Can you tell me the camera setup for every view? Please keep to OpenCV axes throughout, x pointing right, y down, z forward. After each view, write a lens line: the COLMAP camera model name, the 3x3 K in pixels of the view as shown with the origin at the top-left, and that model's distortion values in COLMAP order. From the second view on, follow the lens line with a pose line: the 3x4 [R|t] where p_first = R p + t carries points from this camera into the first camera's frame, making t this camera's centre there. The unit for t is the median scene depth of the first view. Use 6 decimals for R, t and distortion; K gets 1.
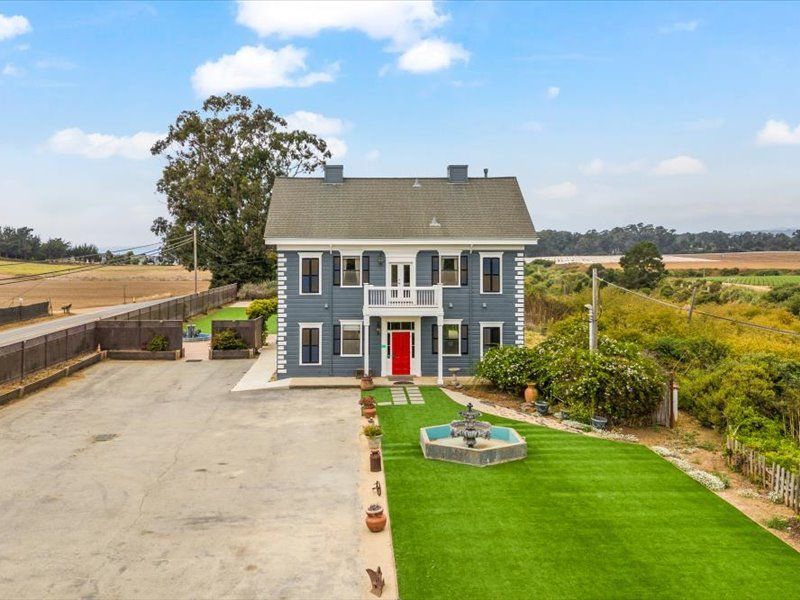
lens RADIAL K [[713.2, 0, 379.2], [0, 713.2, 239.3], [0, 0, 1]] dist [0.053130, -0.036198]
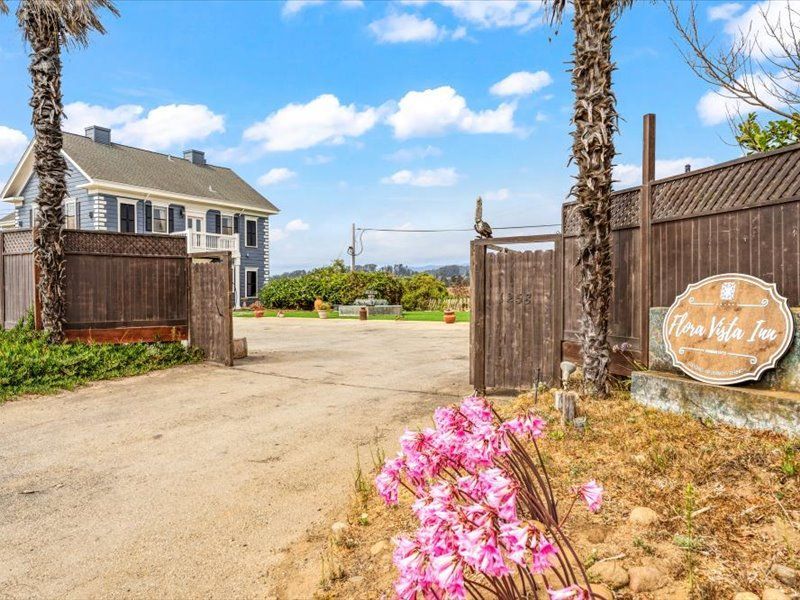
lens RADIAL K [[563.9, 0, 398.7], [0, 563.9, 300.5], [0, 0, 1]] dist [0.002418, -0.008278]
pose [[0.564532, -0.014539, 0.825283, -0.584063], [-0.007348, 0.999717, 0.022639, 0.153462], [-0.825378, -0.018845, 0.564265, 0.151206]]
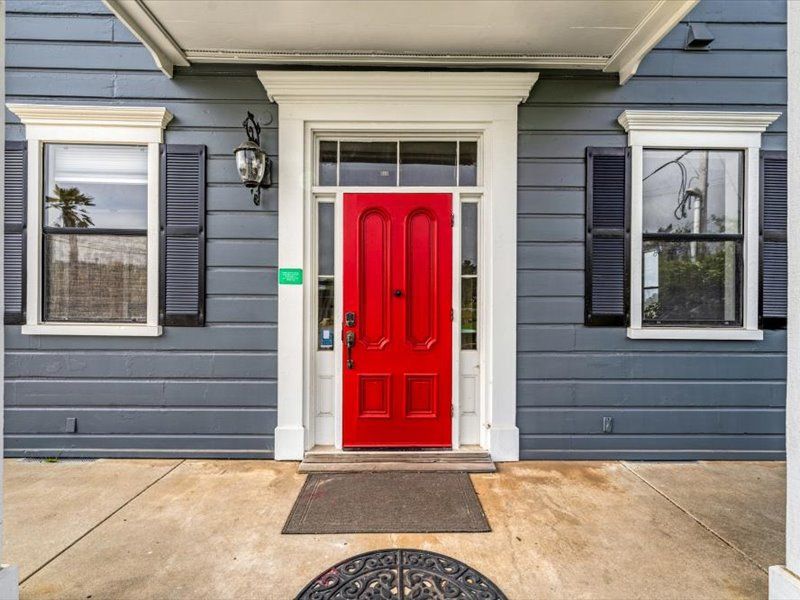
lens RADIAL K [[494.8, 0, 395.6], [0, 494.8, 298.1], [0, 0, 1]] dist [-0.000431, -0.001611]
pose [[0.999522, 0.005037, -0.030506, 0.033857], [-0.004688, 0.999923, 0.011506, 0.153622], [0.030561, -0.011358, 0.999468, 0.887375]]
